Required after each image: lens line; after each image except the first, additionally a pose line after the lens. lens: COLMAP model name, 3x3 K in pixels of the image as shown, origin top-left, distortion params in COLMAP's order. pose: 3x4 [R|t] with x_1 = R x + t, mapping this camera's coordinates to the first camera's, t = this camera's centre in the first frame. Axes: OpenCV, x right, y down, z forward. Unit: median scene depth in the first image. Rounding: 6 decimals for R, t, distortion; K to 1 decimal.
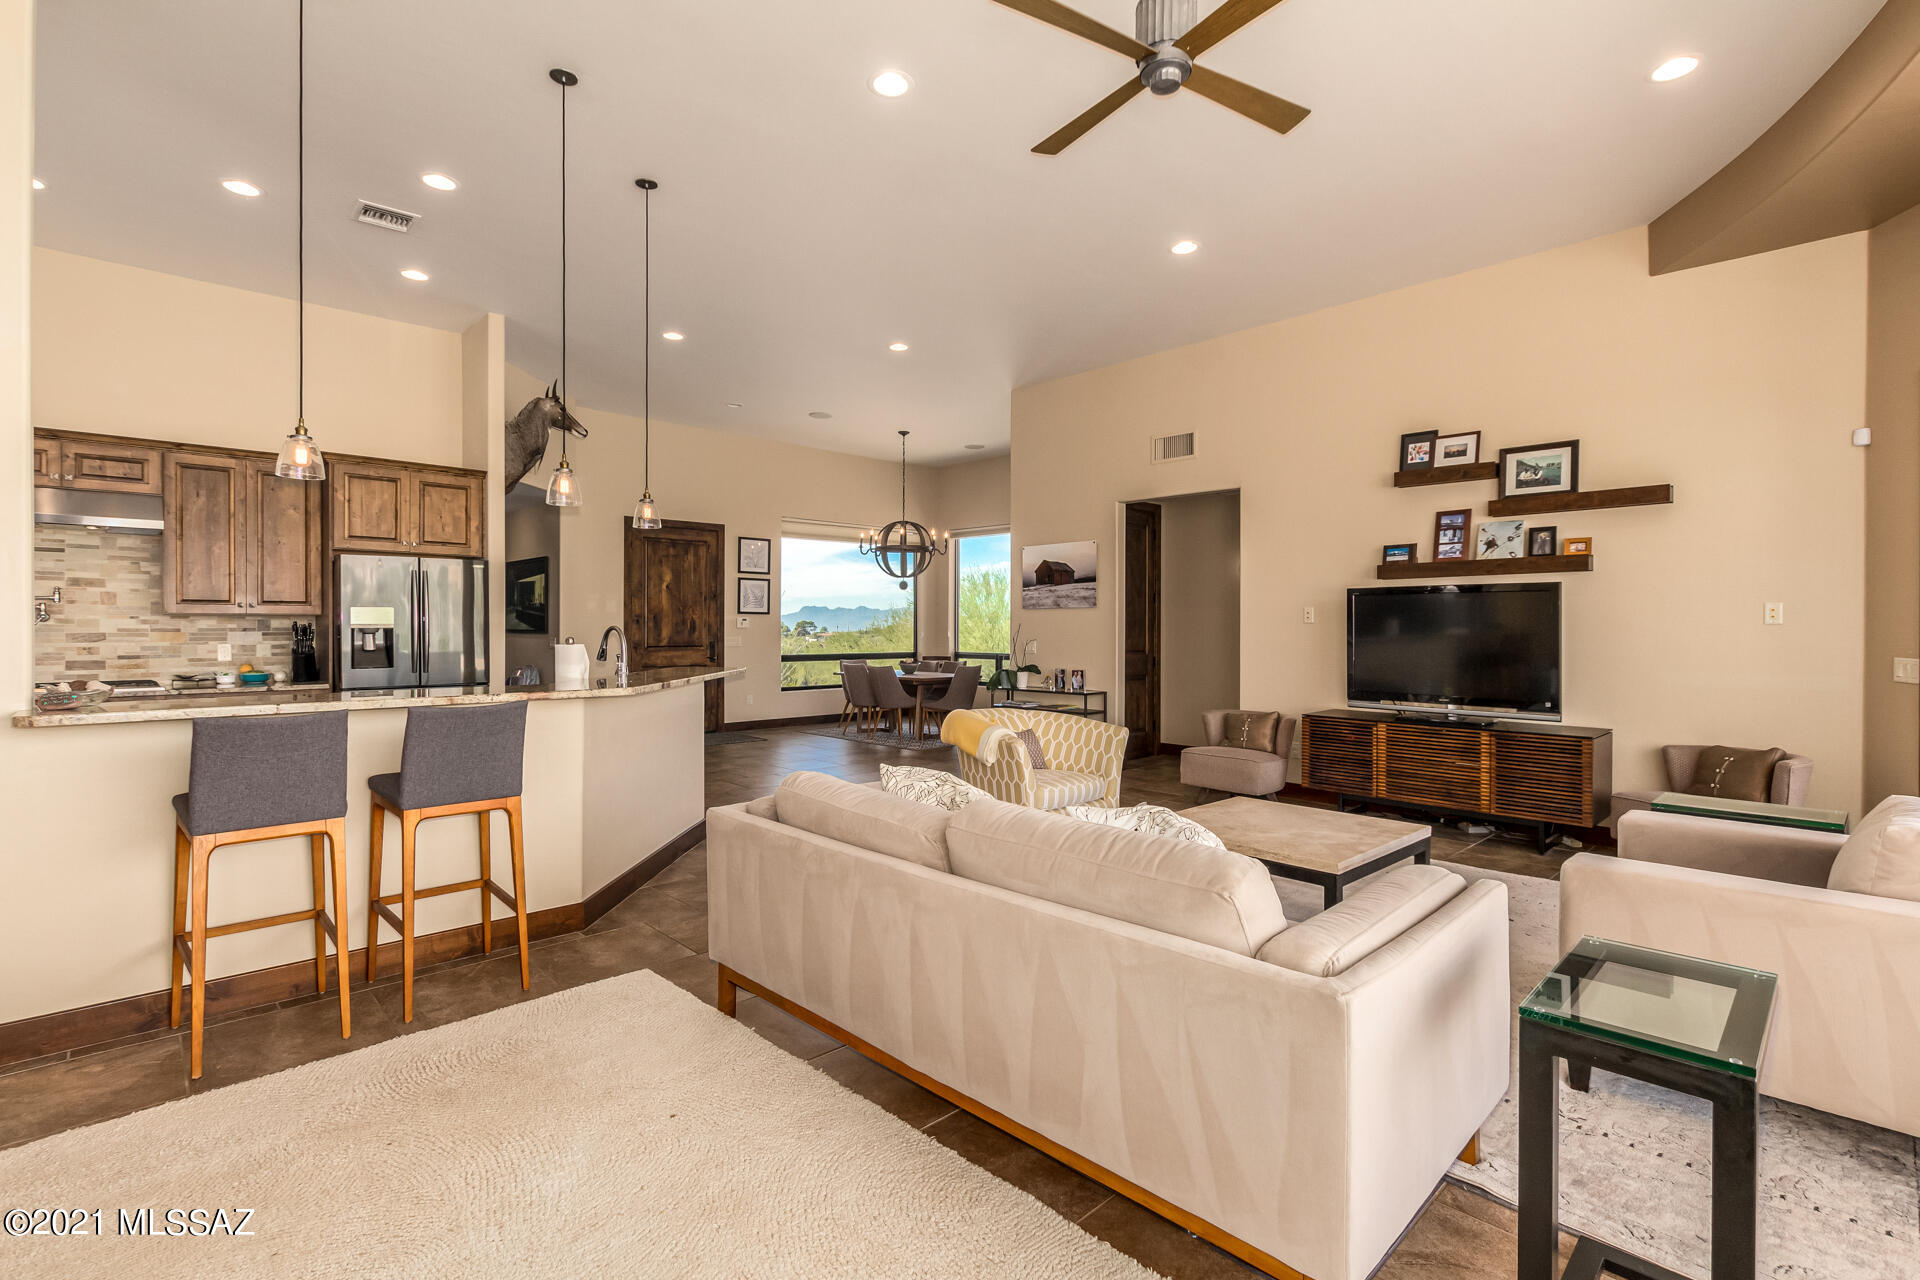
lens RADIAL K [[889.3, 0, 943.5], [0, 889.3, 631.7], [0, 0, 1]] dist [0.003809, -0.000500]
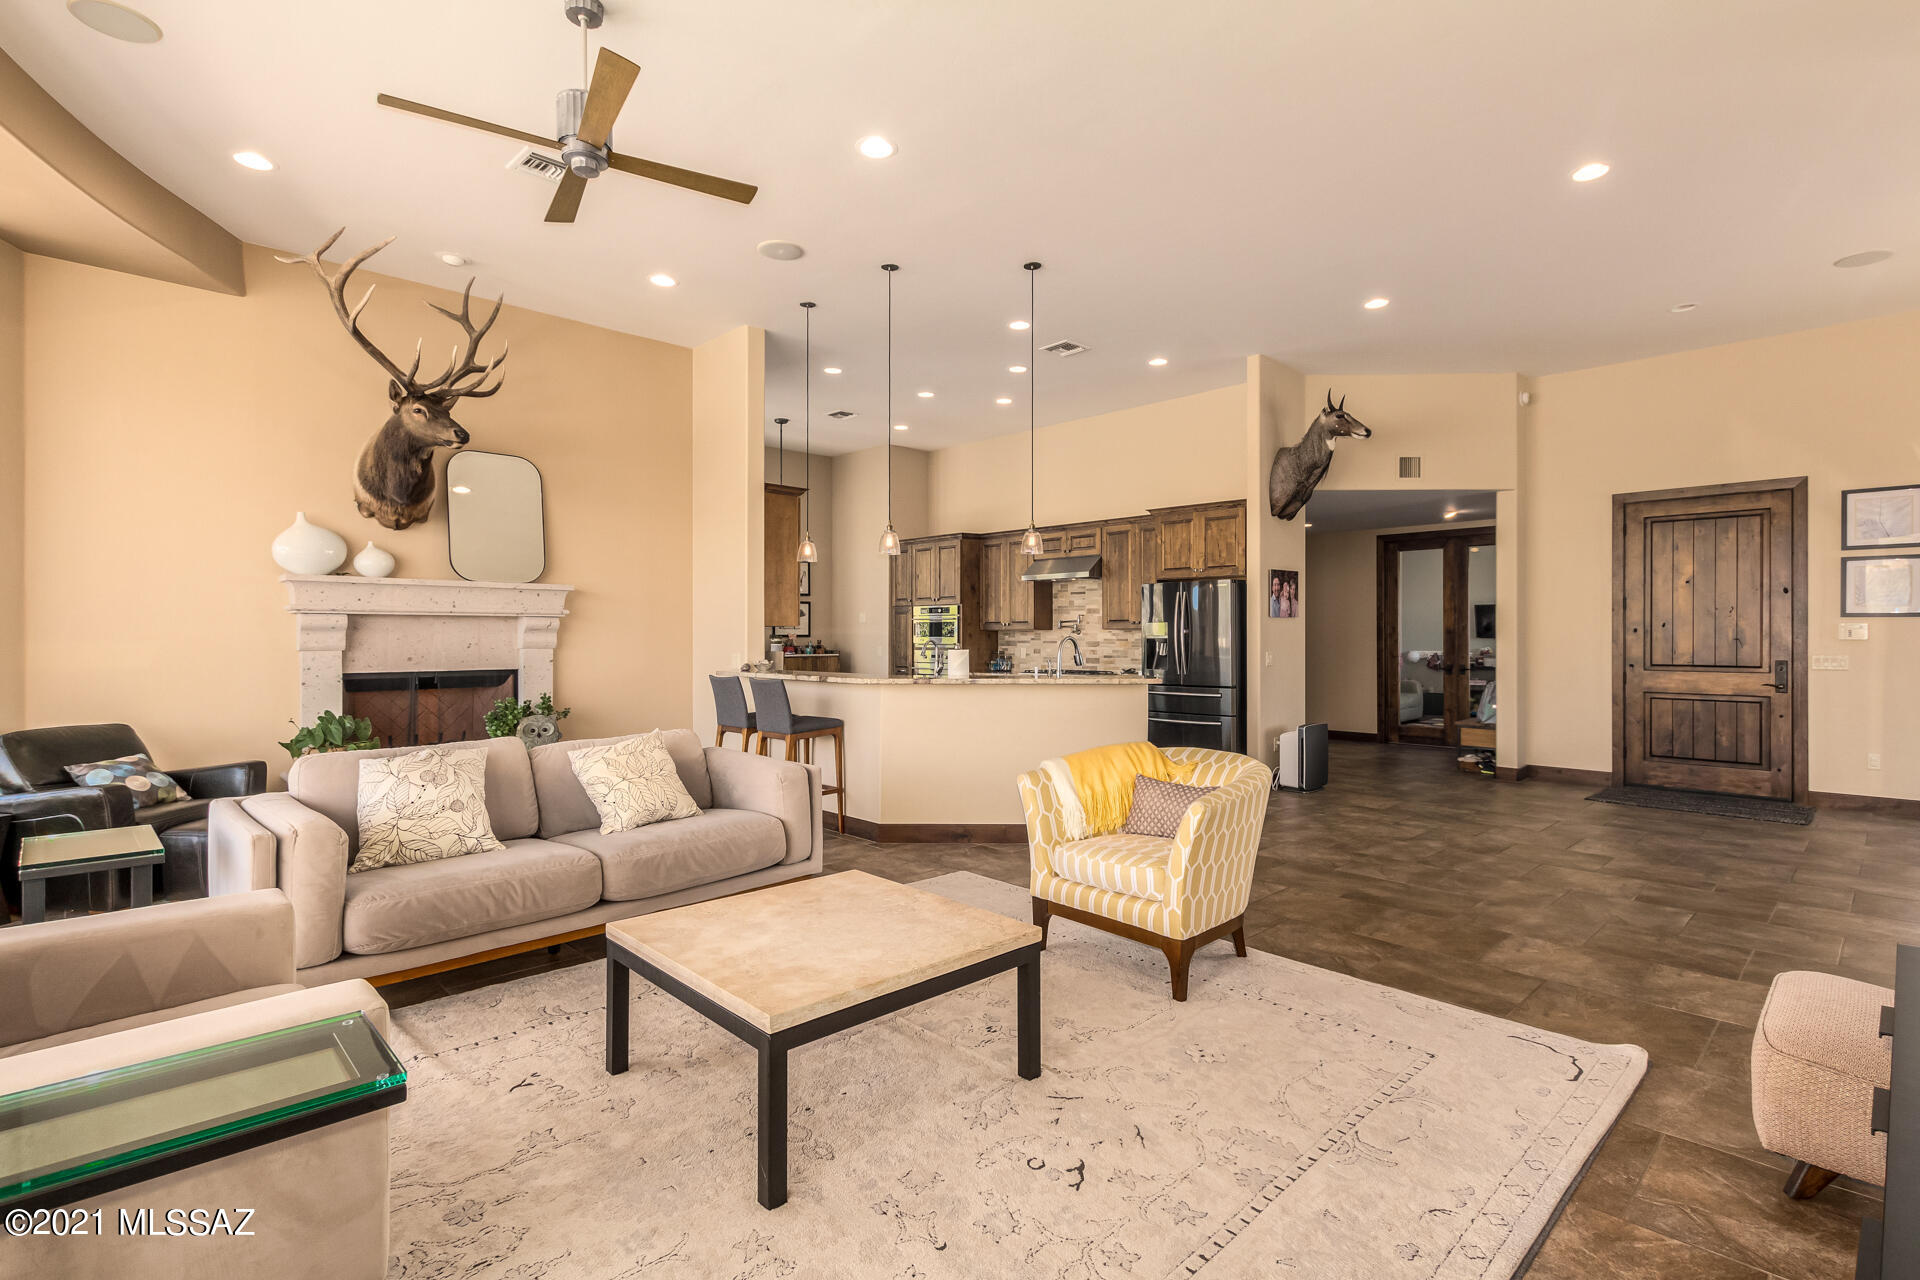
lens RADIAL K [[889.3, 0, 959.7], [0, 889.3, 635.8], [0, 0, 1]] dist [0.003809, -0.000500]
pose [[0.028054, -0.003121, -0.999602, 0.384216], [-0.005824, 0.999978, -0.003286, -0.001628], [0.999589, 0.005914, 0.028035, 0.395928]]
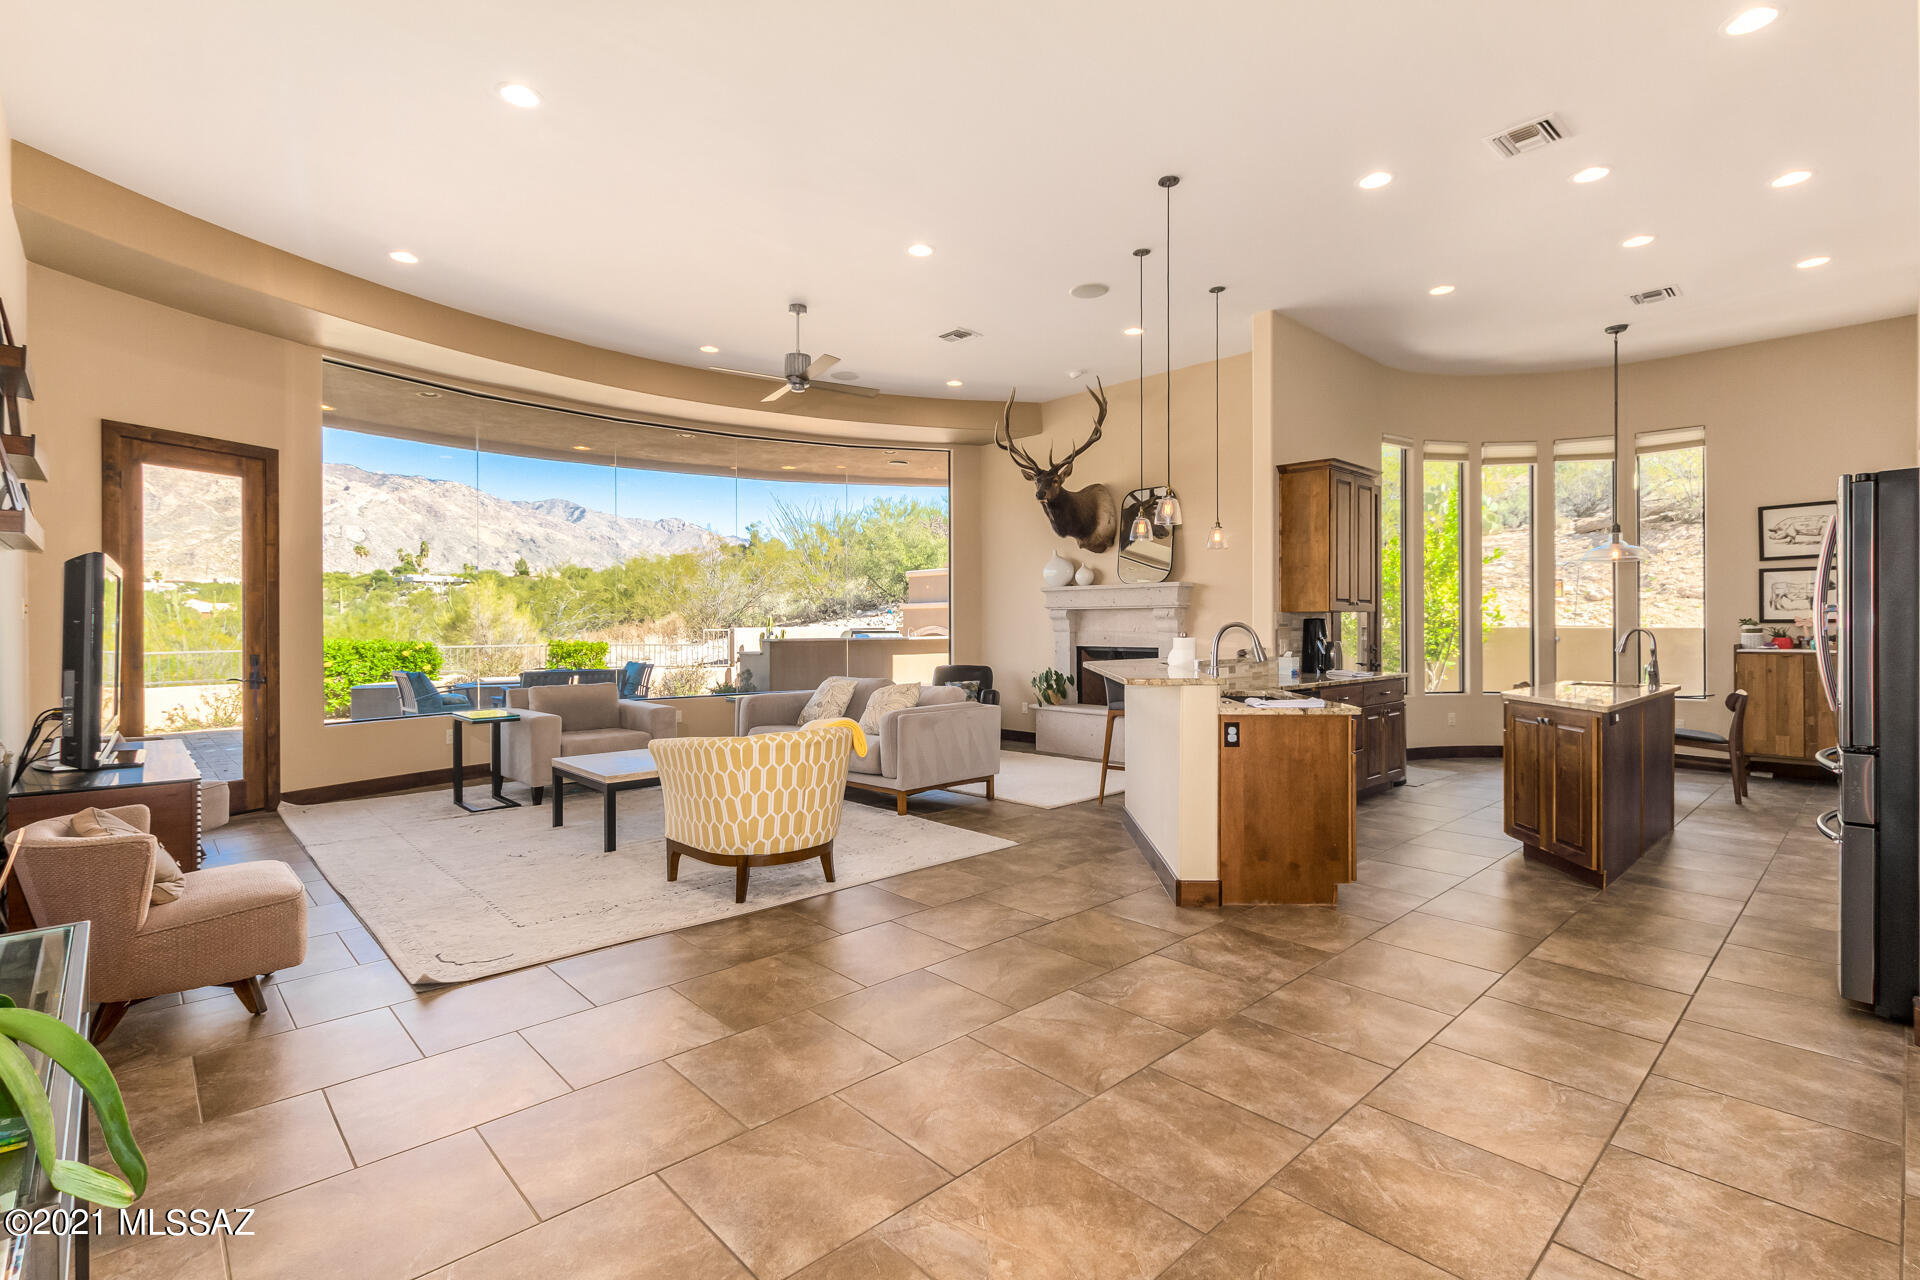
lens RADIAL K [[889.3, 0, 996.7], [0, 889.3, 619.6], [0, 0, 1]] dist [0.003809, -0.000500]
pose [[-0.998754, -0.000319, -0.049896, -0.041149], [-0.000303, 1.000000, -0.000330, -0.004040], [0.049896, -0.000314, -0.998754, 0.902834]]
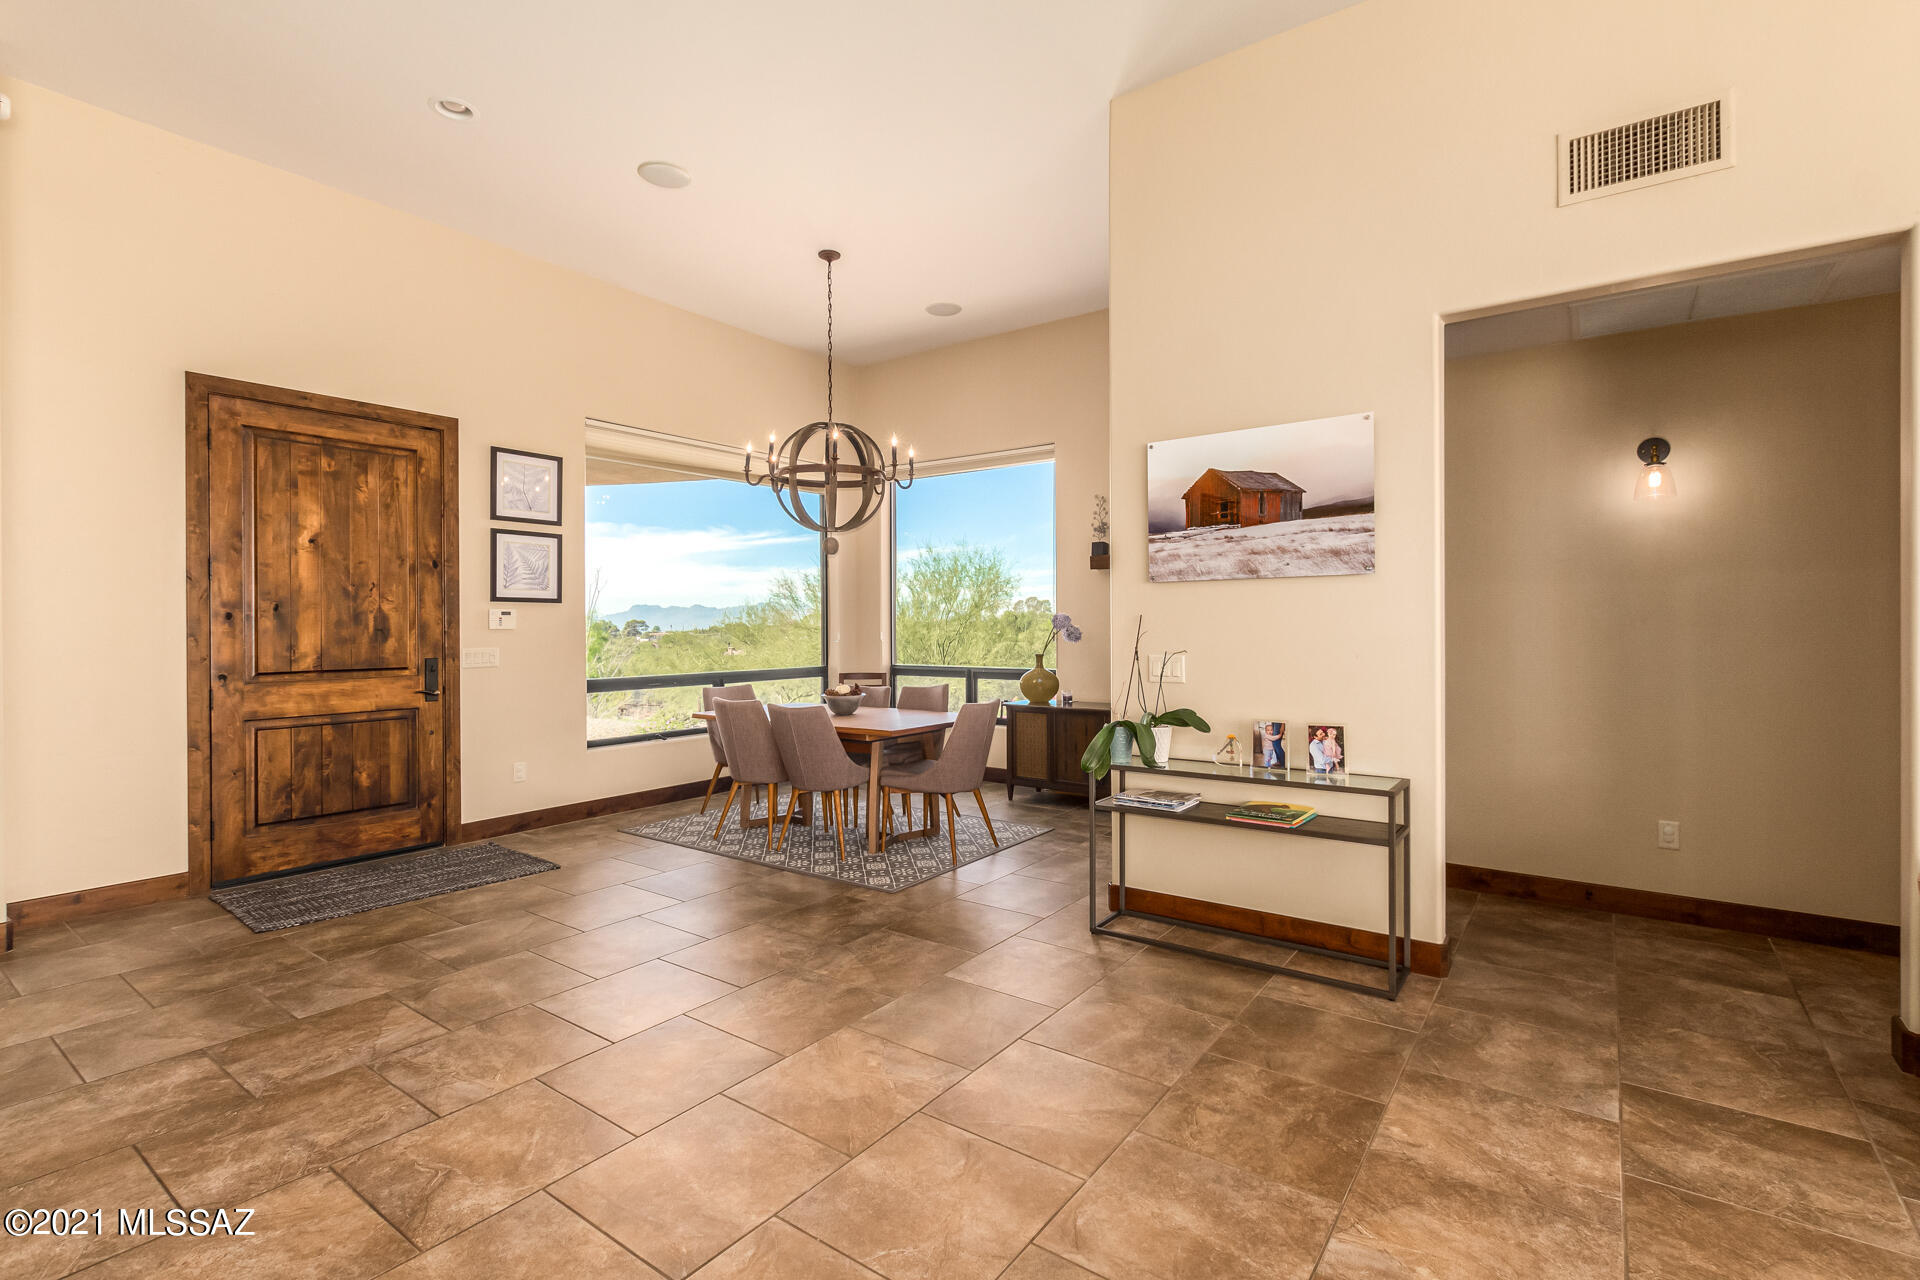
lens RADIAL K [[889.3, 0, 970.7], [0, 889.3, 625.2], [0, 0, 1]] dist [0.003809, -0.000500]
pose [[0.978877, -0.007643, 0.204307, -0.074196], [0.008601, 0.999956, -0.003803, -0.002794], [-0.204269, 0.005480, 0.978900, 0.482967]]
